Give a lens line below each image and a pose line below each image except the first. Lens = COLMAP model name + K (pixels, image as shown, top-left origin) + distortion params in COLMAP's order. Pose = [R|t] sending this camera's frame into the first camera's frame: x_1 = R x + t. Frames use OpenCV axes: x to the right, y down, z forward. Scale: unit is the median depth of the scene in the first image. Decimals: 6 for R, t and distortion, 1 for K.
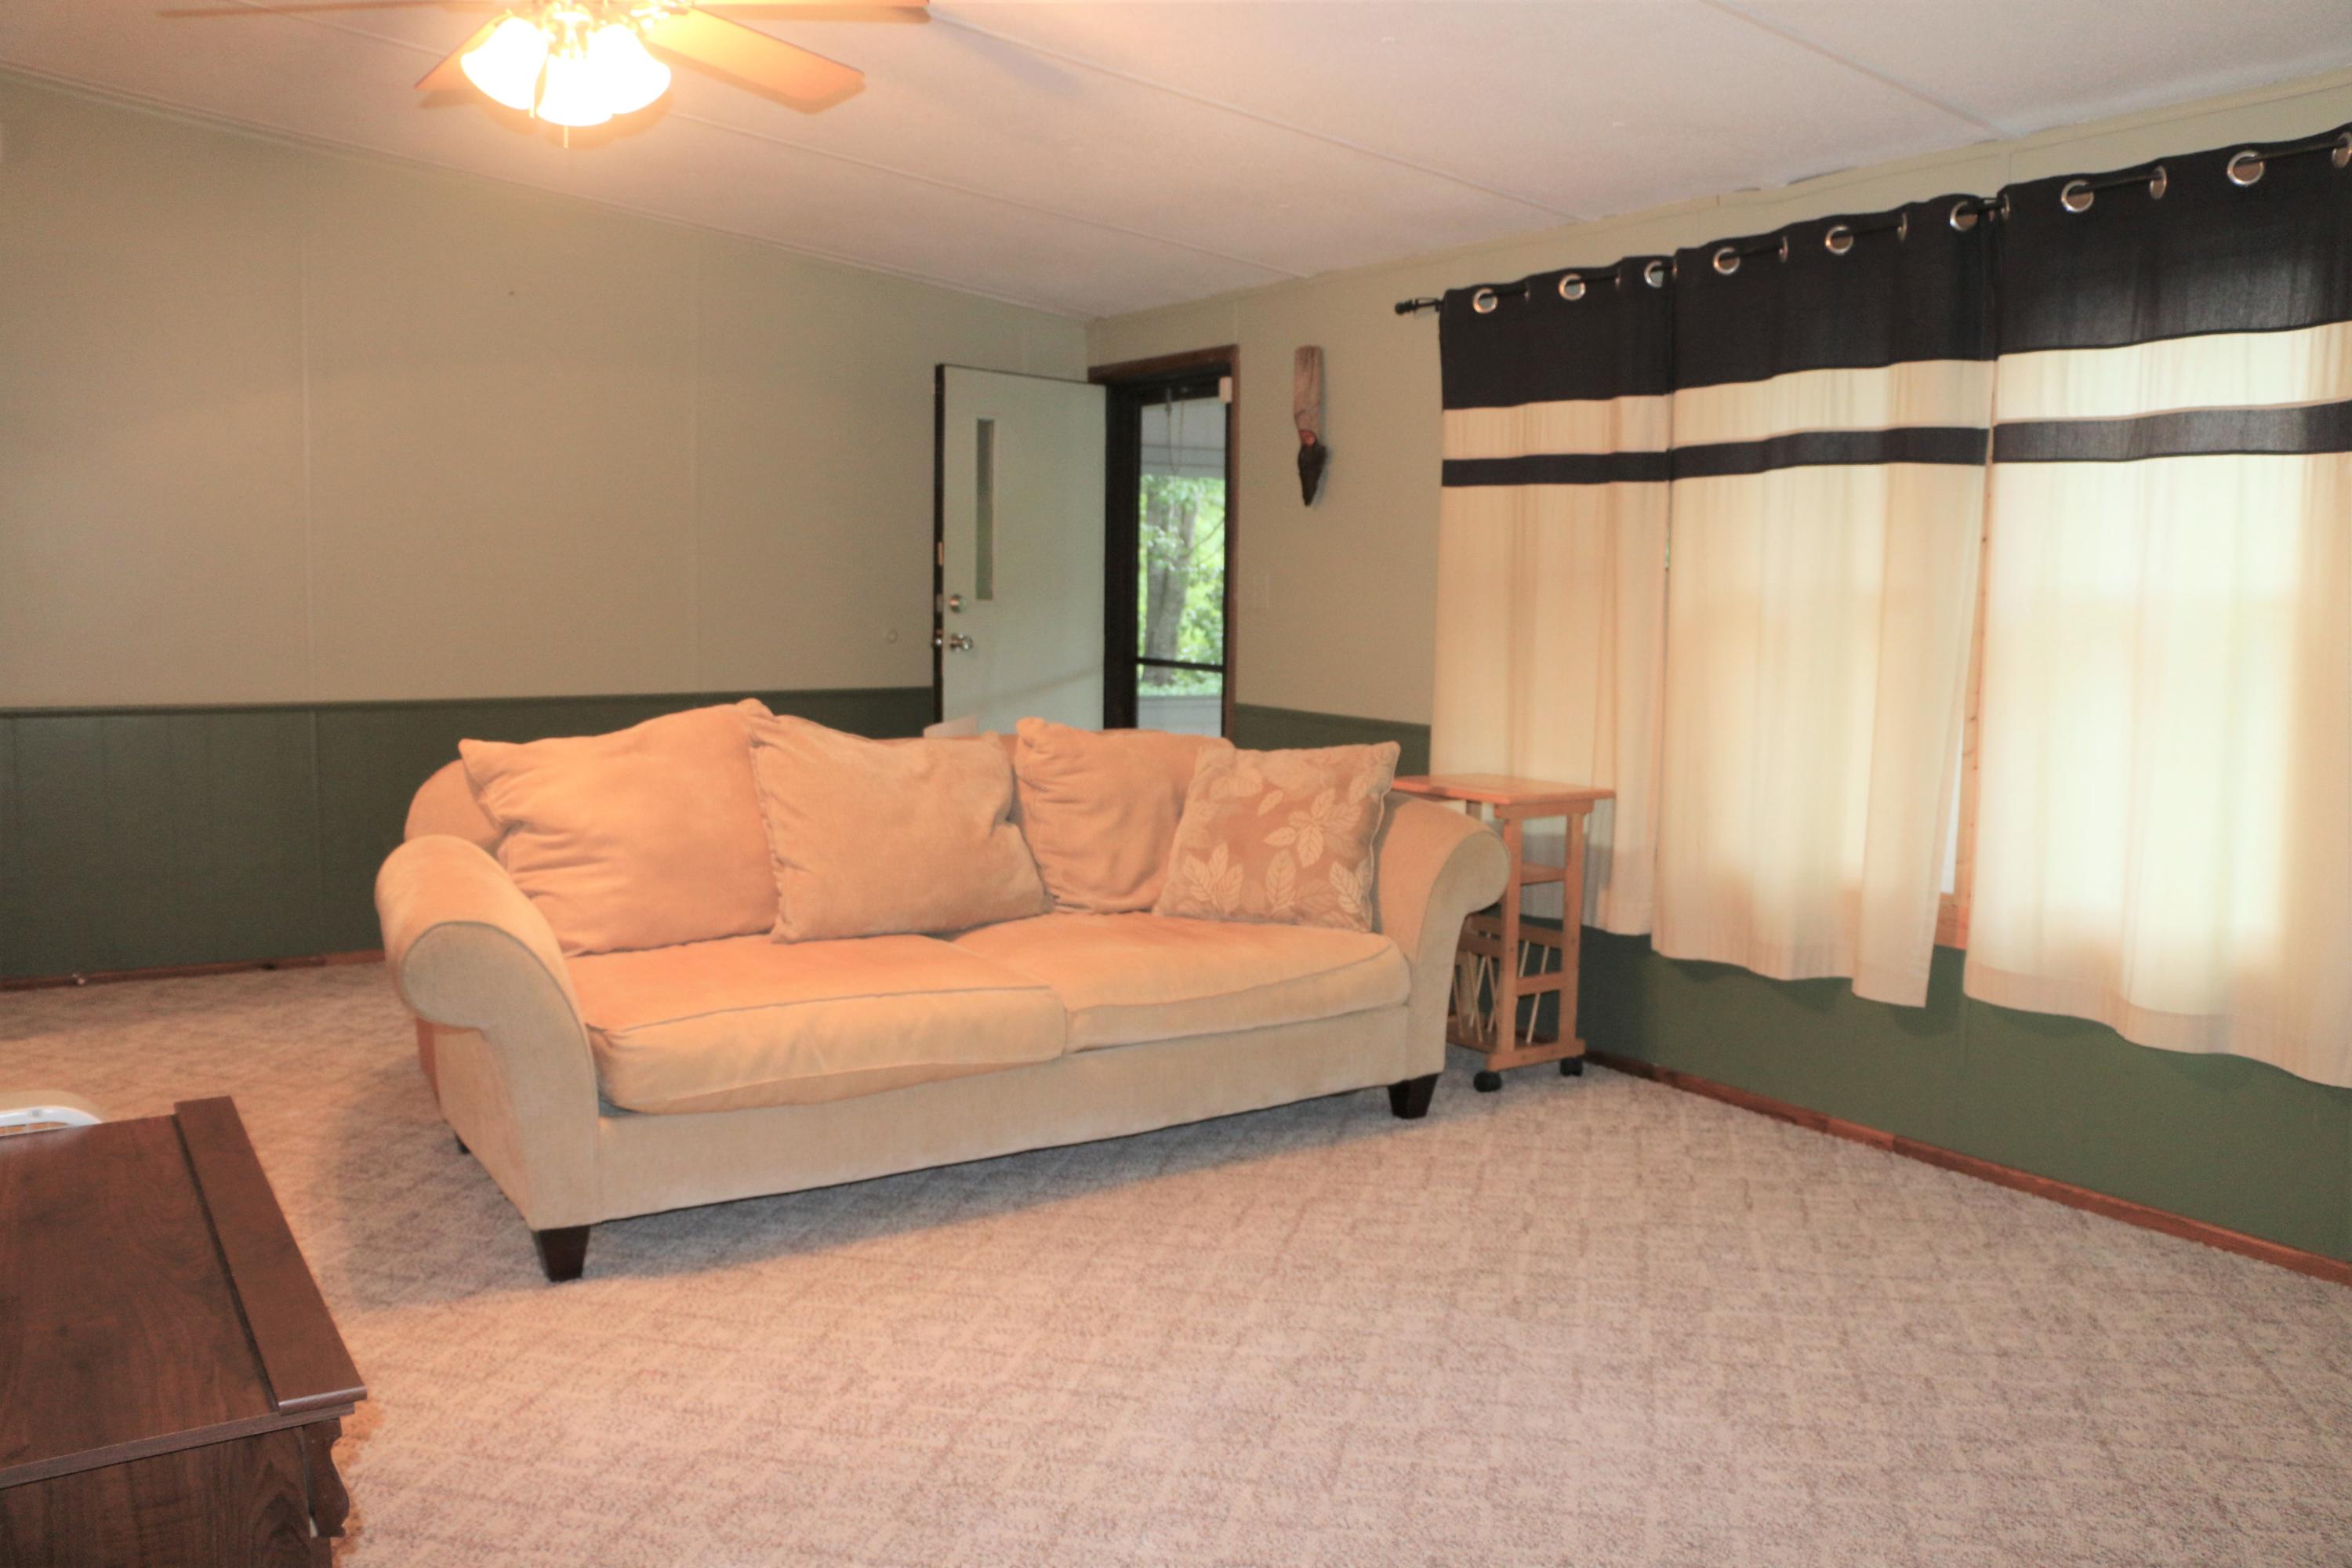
lens RADIAL K [[1904.5, 0, 1172.7], [0, 1904.5, 790.4], [0, 0, 1]] dist [-0.181376, 0.159390]
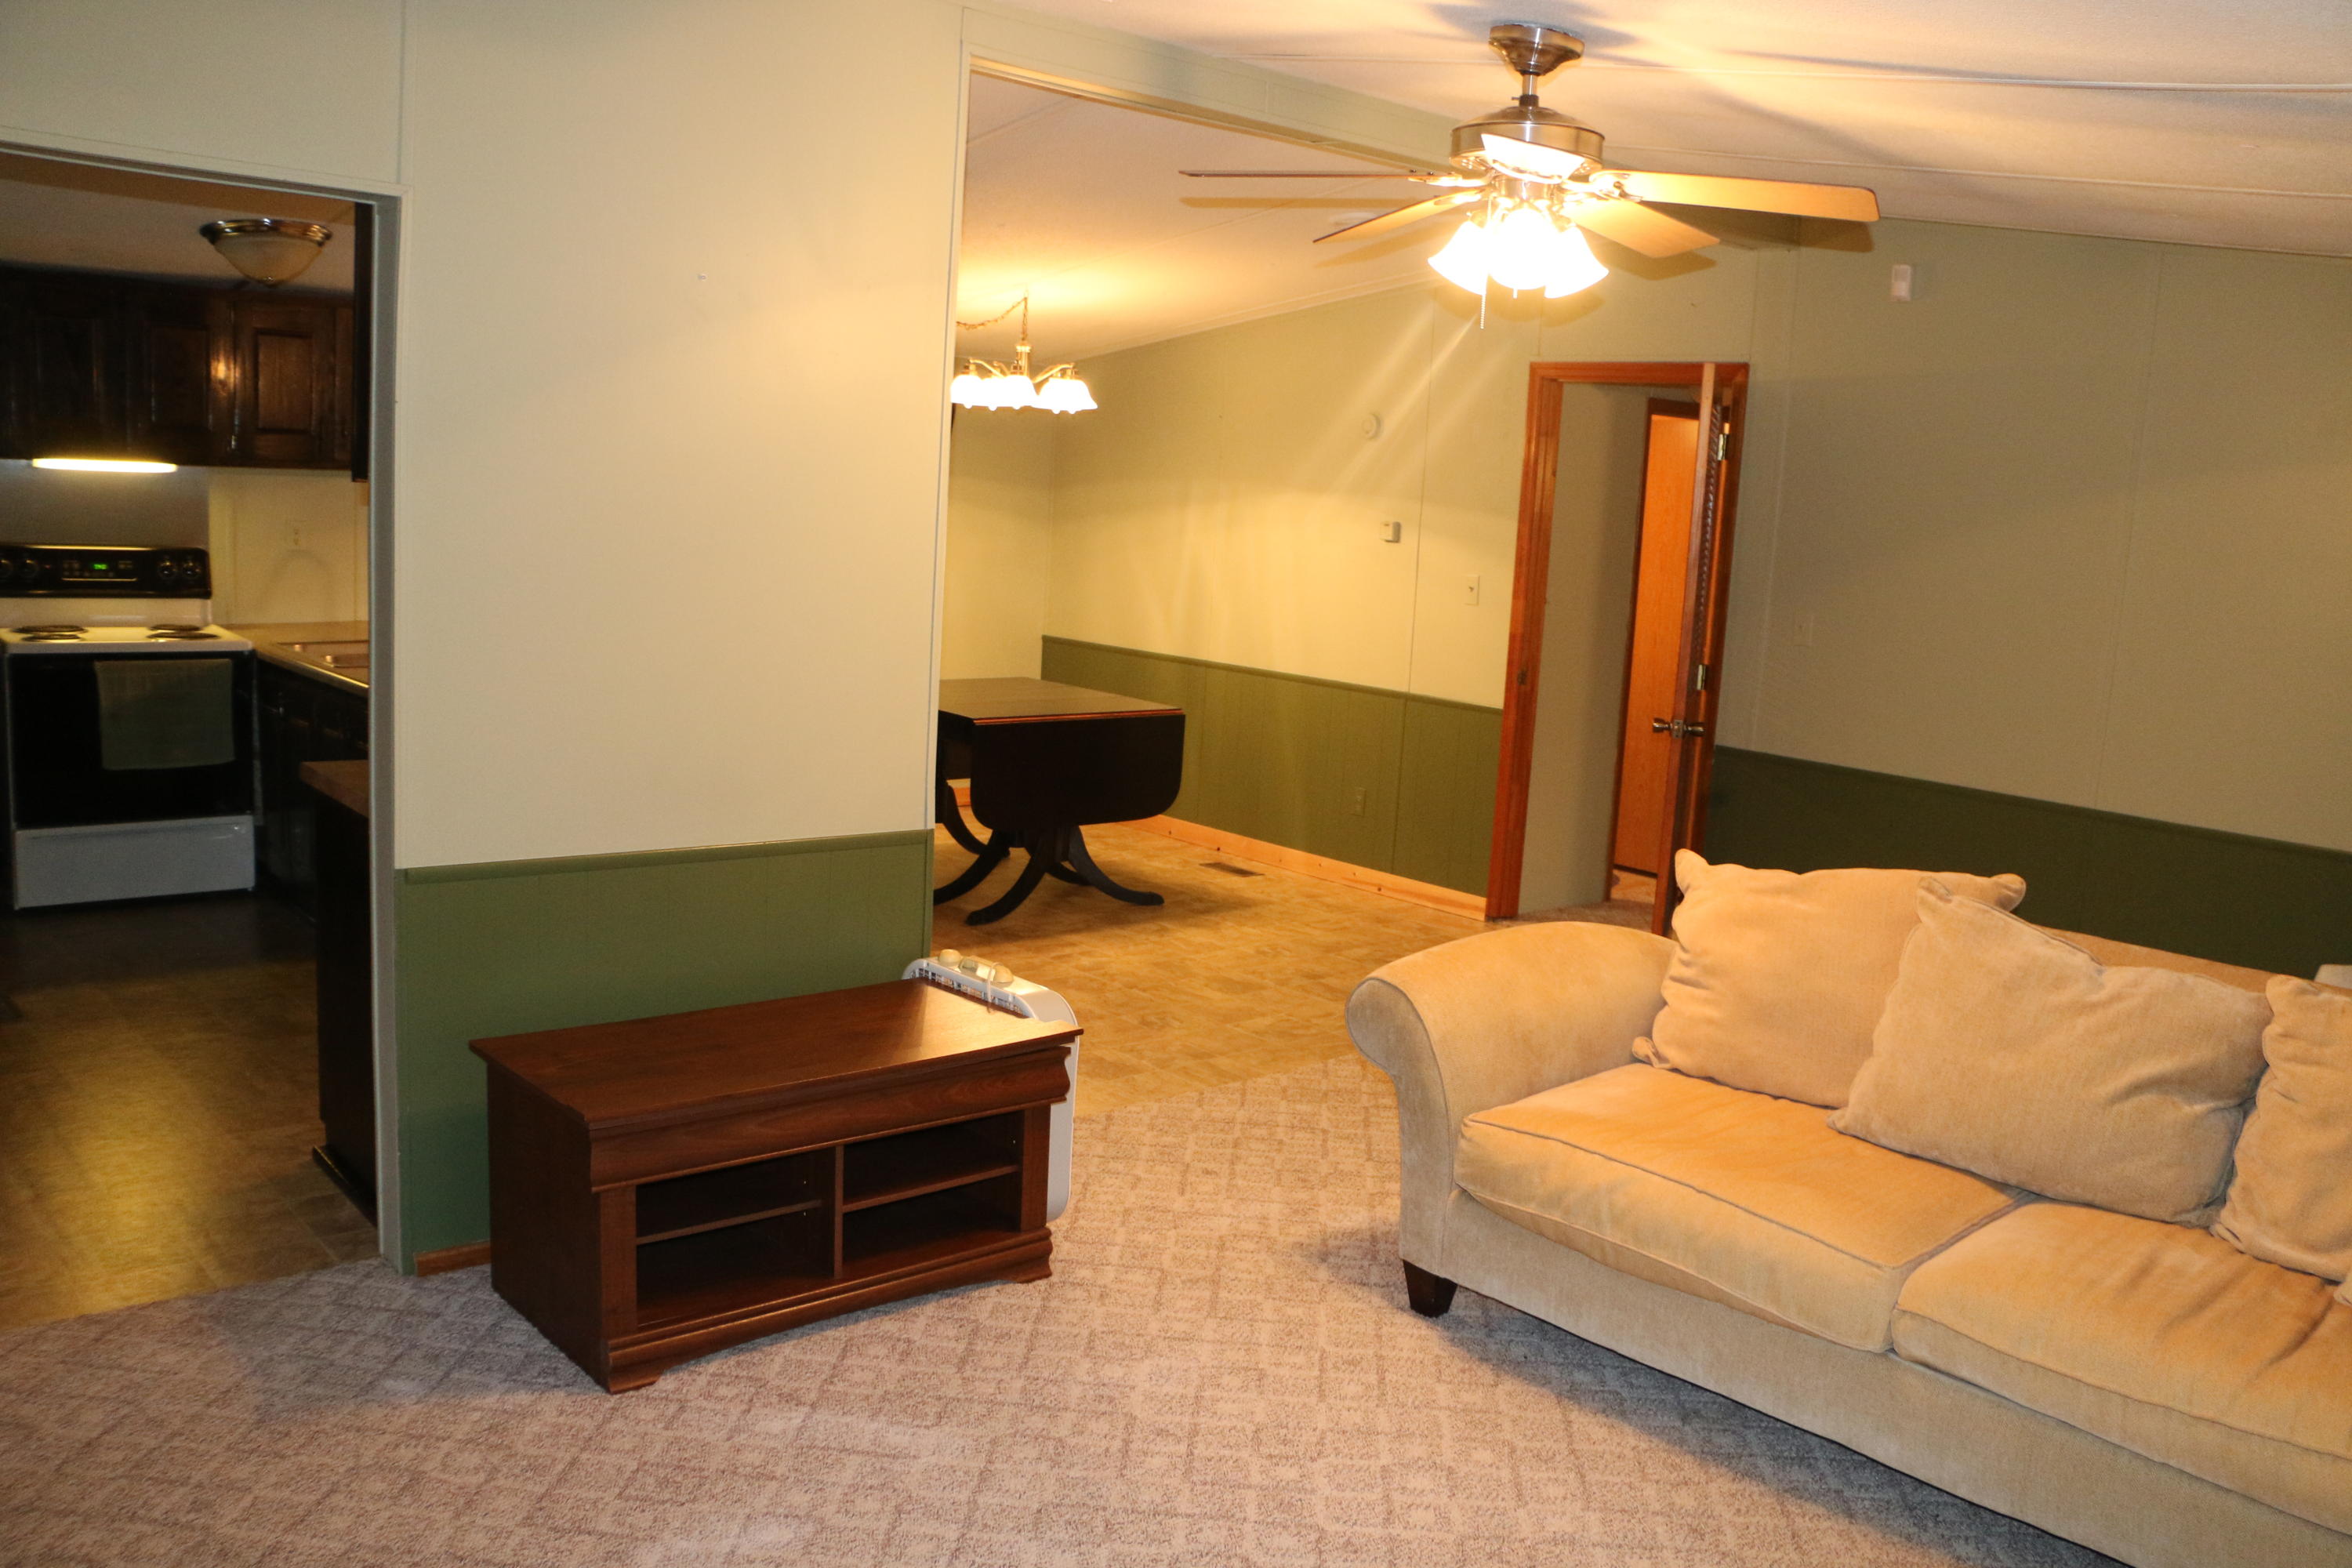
lens RADIAL K [[1904.5, 0, 1172.7], [0, 1904.5, 790.4], [0, 0, 1]] dist [-0.181376, 0.159390]
pose [[0.138733, 0.145683, -0.979556, 0.721630], [-0.160234, 0.979390, 0.122964, -0.166139], [0.977281, 0.139899, 0.159217, 0.604290]]
